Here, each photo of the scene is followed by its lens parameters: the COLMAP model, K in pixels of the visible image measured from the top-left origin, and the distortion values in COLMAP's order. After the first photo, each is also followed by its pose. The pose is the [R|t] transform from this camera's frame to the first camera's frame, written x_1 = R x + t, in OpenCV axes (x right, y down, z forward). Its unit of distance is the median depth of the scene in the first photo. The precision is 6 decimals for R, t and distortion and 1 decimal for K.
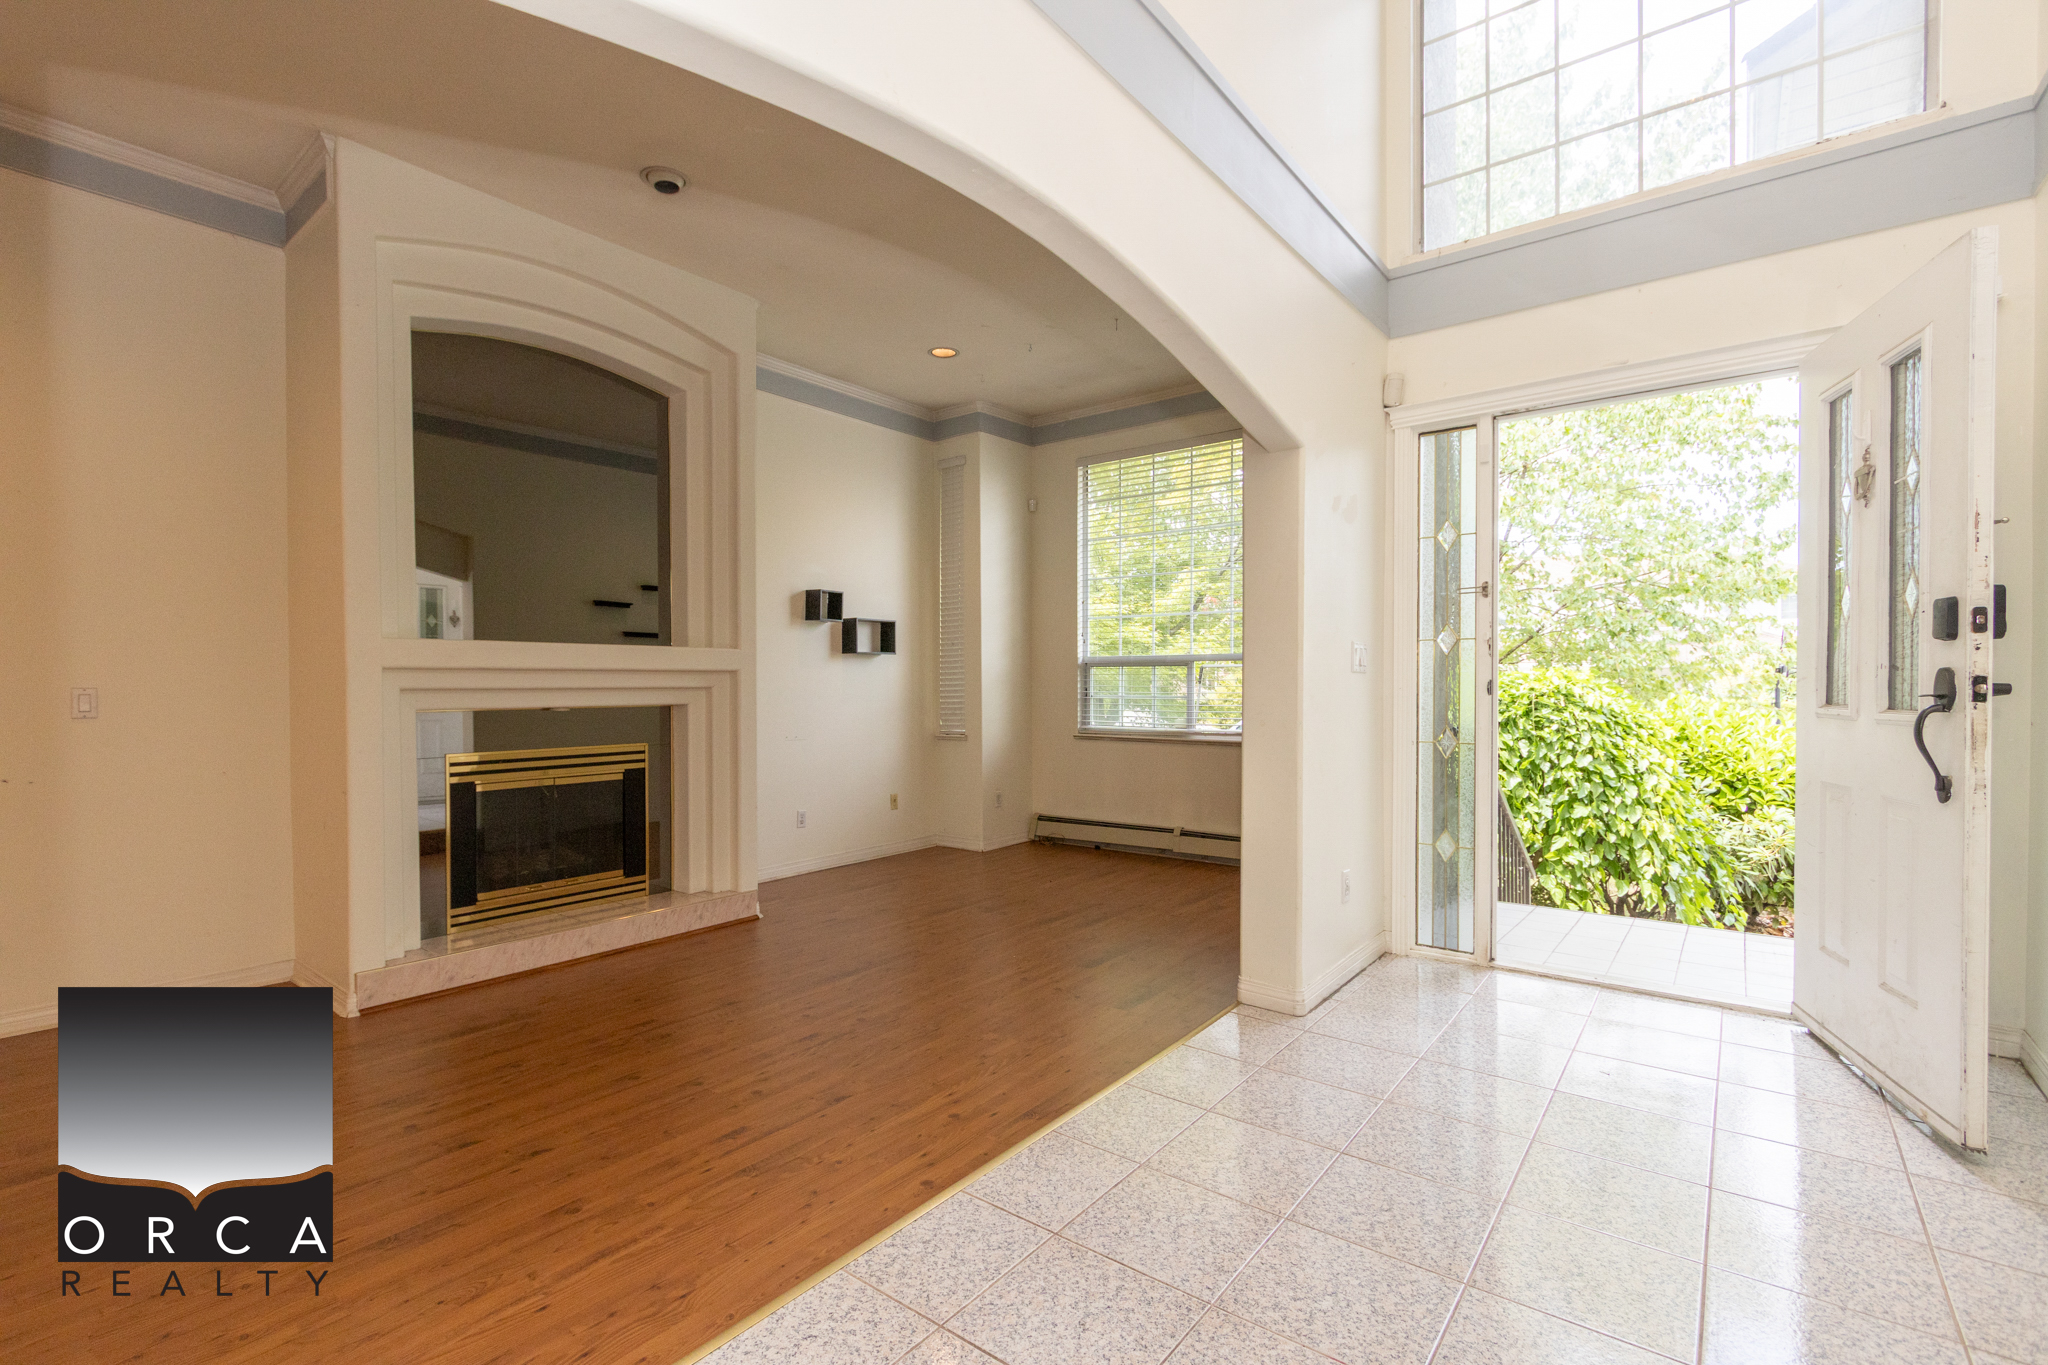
lens RADIAL K [[931.1, 0, 1004.0], [0, 931.1, 690.3], [0, 0, 1]] dist [0.008618, -0.003358]
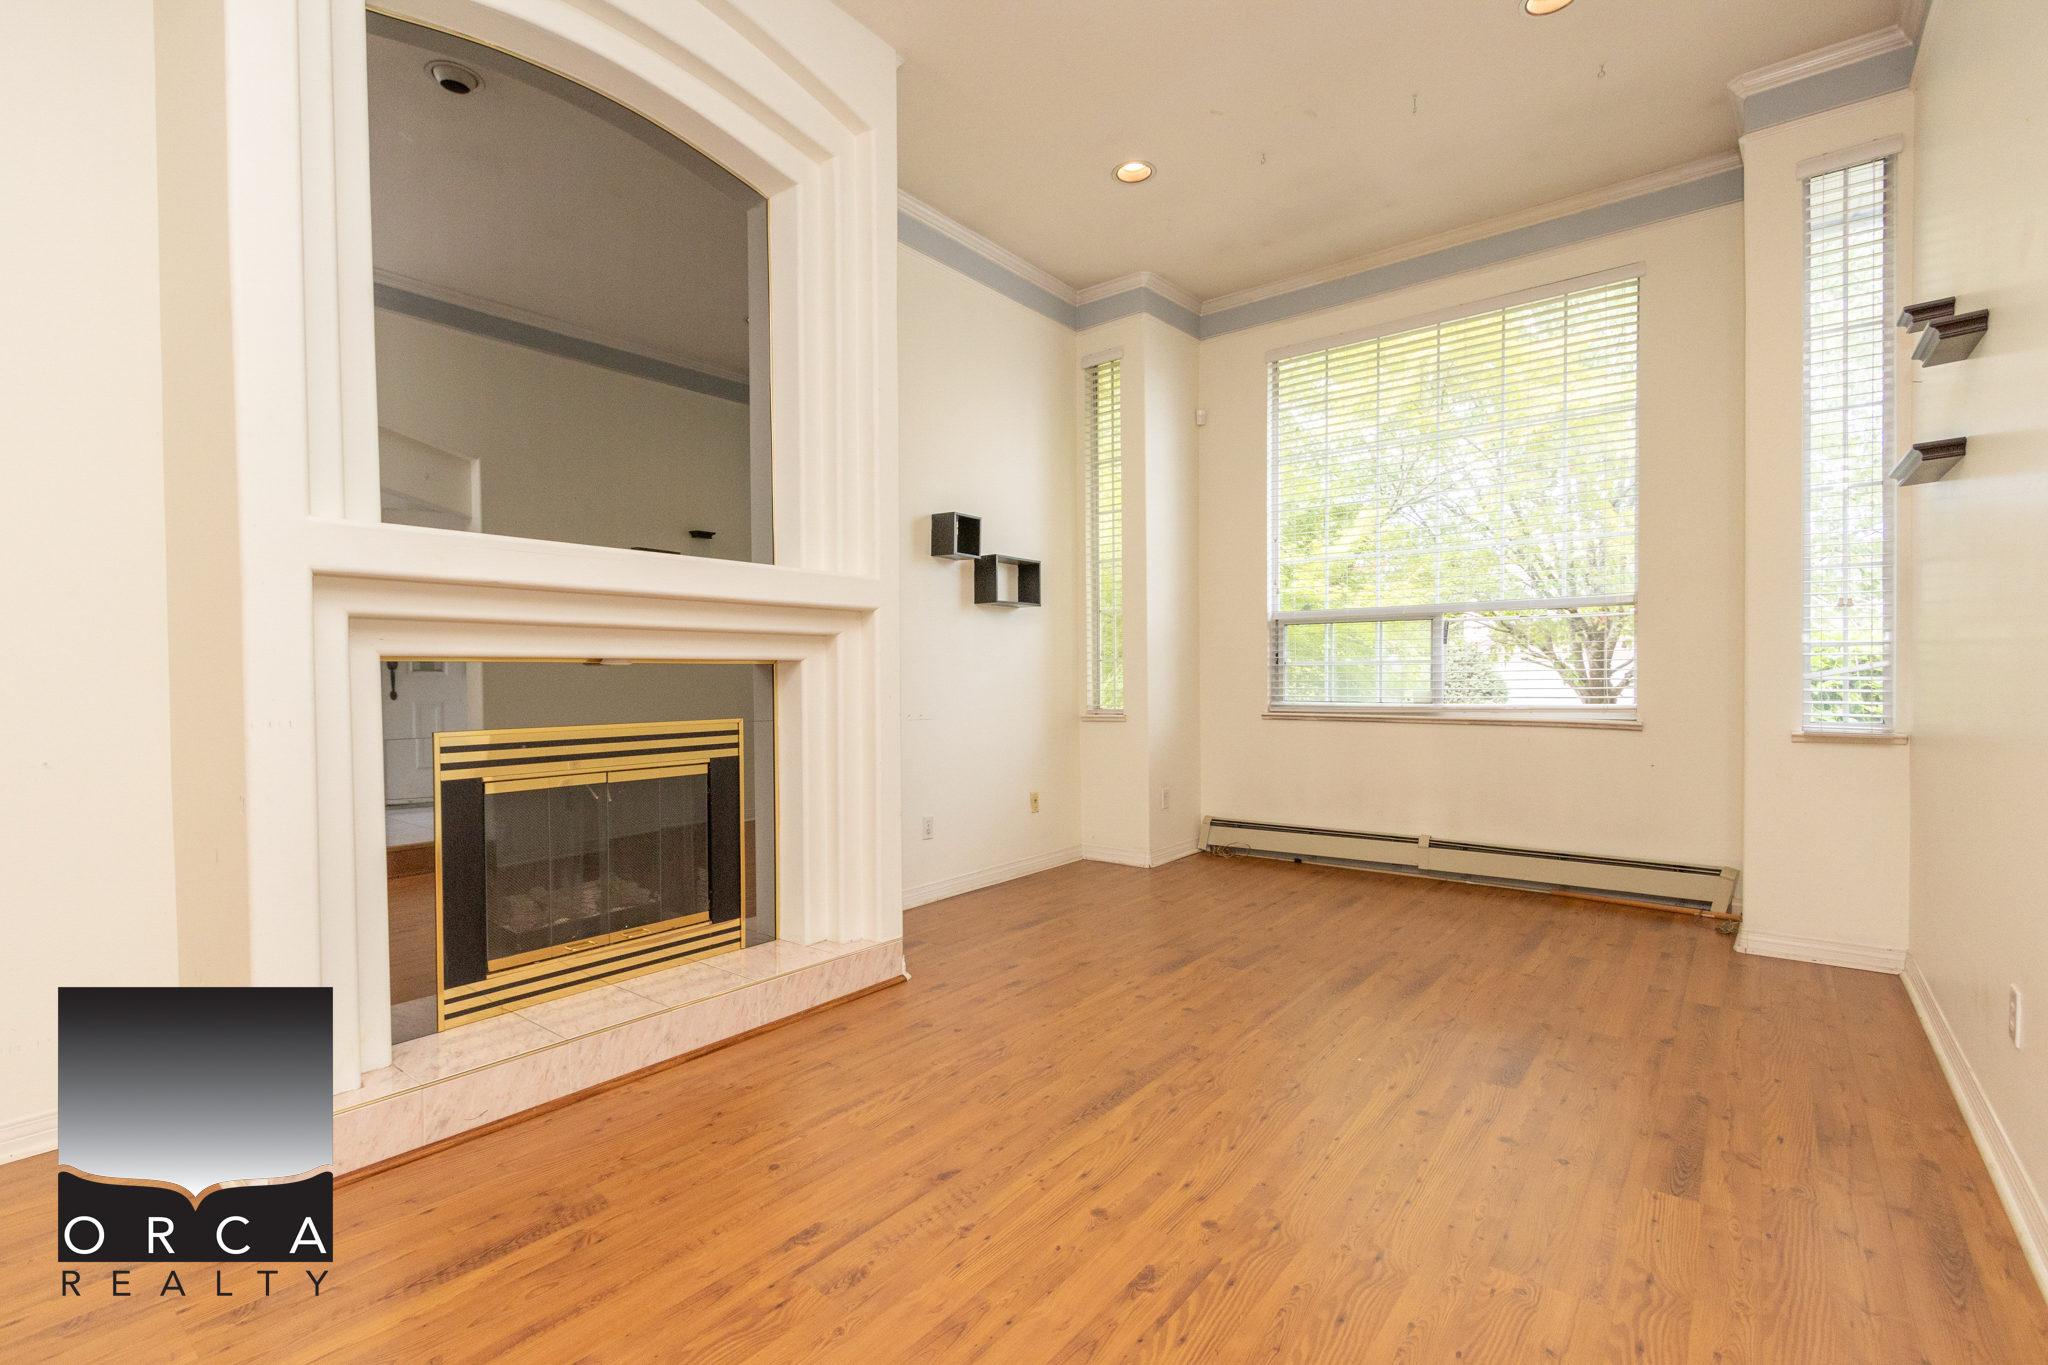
lens RADIAL K [[931.1, 0, 1000.9], [0, 931.1, 695.7], [0, 0, 1]] dist [0.008618, -0.003358]
pose [[0.999952, -0.004133, -0.008875, -0.153869], [0.004240, 0.999918, 0.012044, 0.026390], [0.008824, -0.012081, 0.999888, 0.272299]]
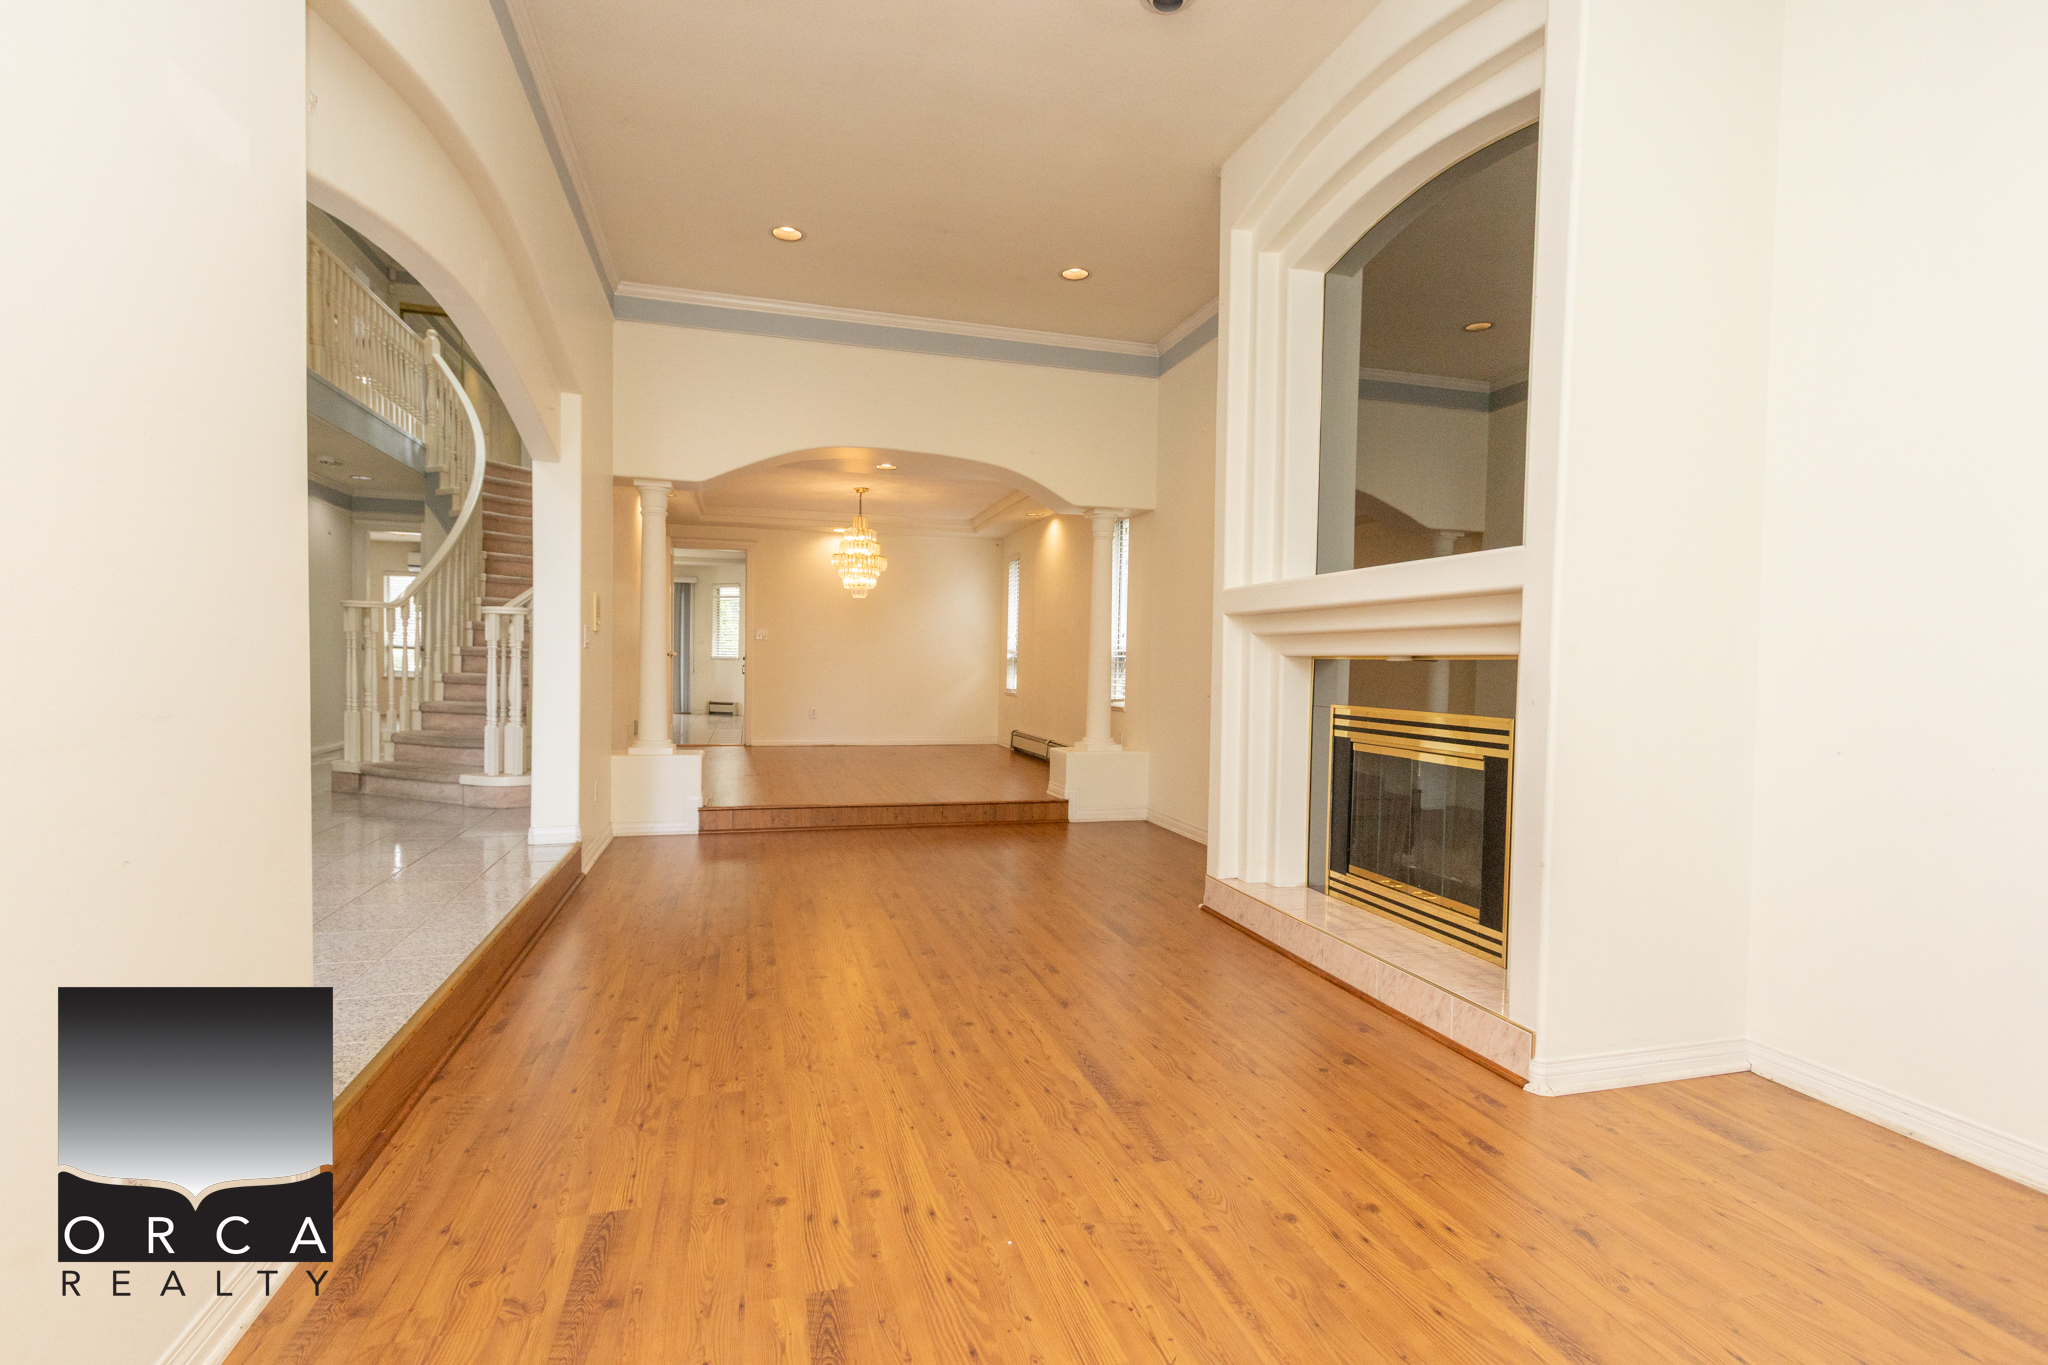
lens RADIAL K [[931.1, 0, 1005.8], [0, 931.1, 688.2], [0, 0, 1]] dist [0.008618, -0.003358]
pose [[-0.588128, 0.013248, -0.808660, 0.240878], [-0.025489, 0.999066, 0.034905, 0.018654], [0.808366, 0.041141, -0.587240, 0.866655]]
